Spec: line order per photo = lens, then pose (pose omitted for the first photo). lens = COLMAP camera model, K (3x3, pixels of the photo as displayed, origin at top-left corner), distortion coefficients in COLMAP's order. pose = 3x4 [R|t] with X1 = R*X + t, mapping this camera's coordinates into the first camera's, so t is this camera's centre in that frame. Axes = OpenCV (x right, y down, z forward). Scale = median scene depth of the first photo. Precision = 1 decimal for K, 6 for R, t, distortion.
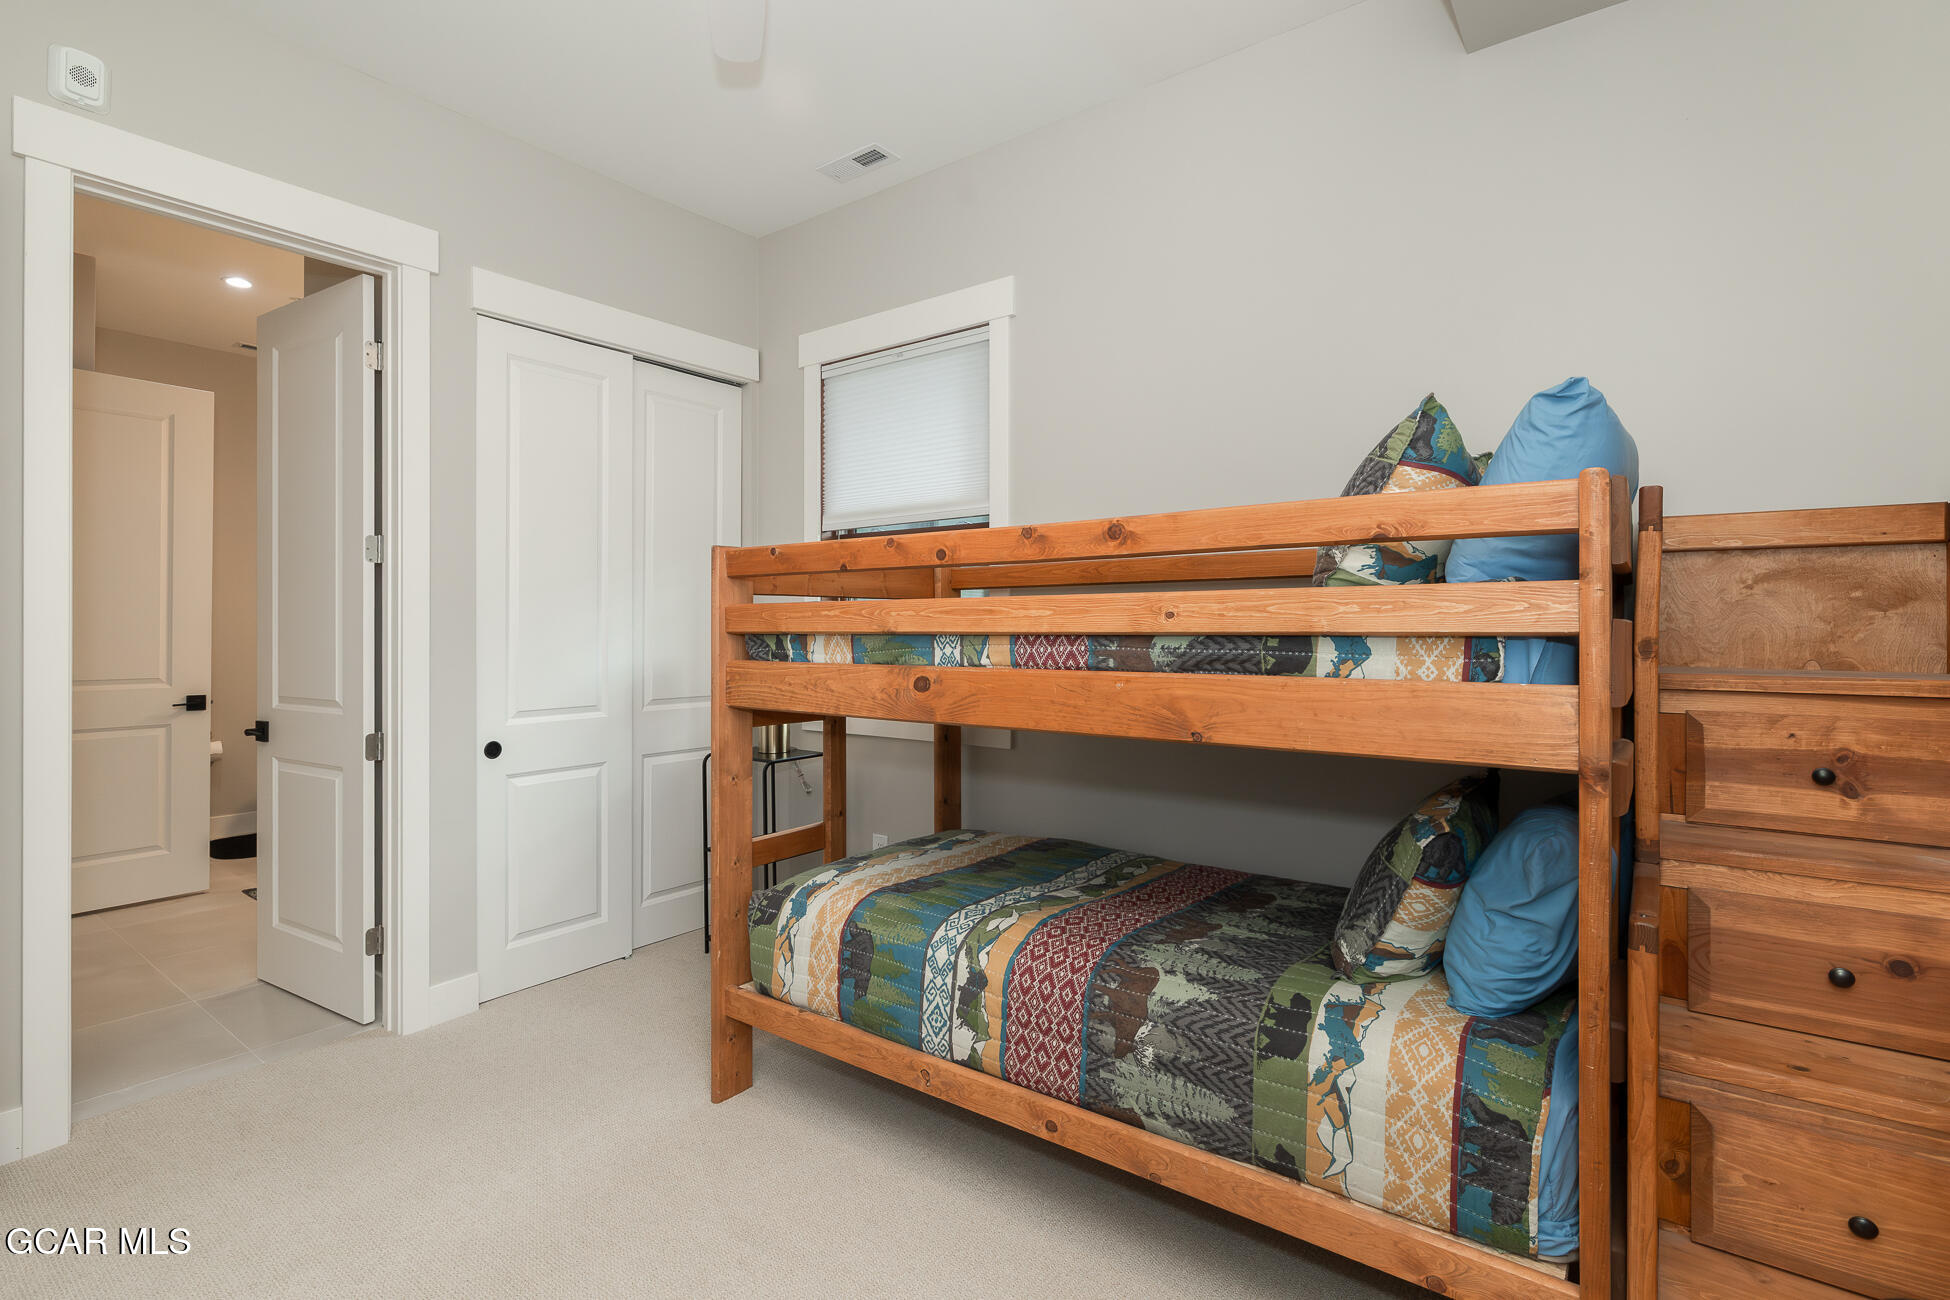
lens RADIAL K [[944.9, 0, 973.8], [0, 944.9, 630.4], [0, 0, 1]] dist [-0.004010, 0.001497]
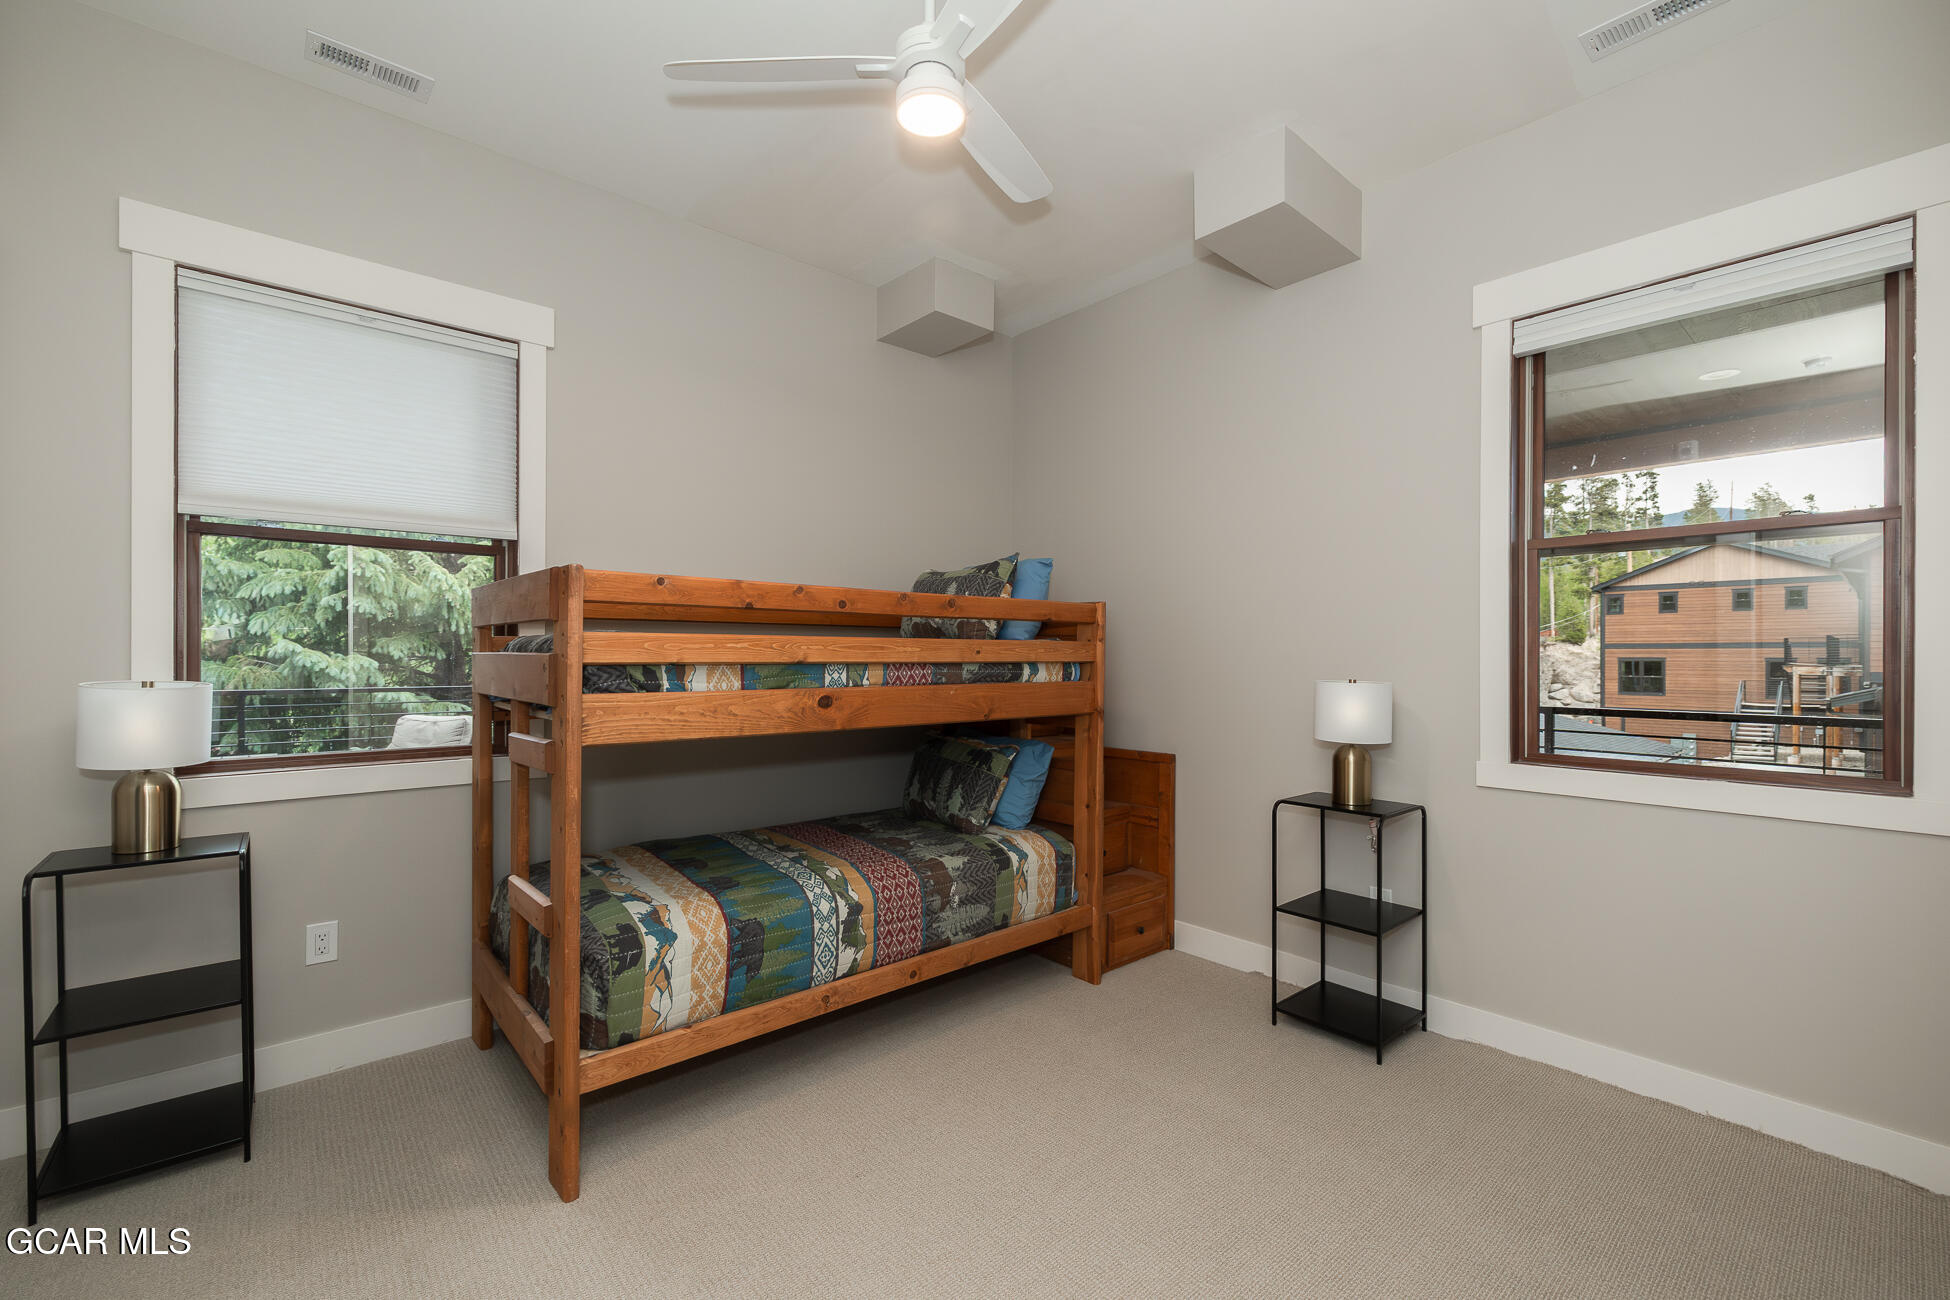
lens RADIAL K [[837.0, 0, 982.7], [0, 837.0, 659.8], [0, 0, 1]] dist [0.002075, -0.000150]
pose [[0.173604, -0.005009, 0.984803, -1.177259], [-0.003469, 0.999978, 0.005698, -0.008763], [-0.984809, -0.004406, 0.173582, 0.595177]]
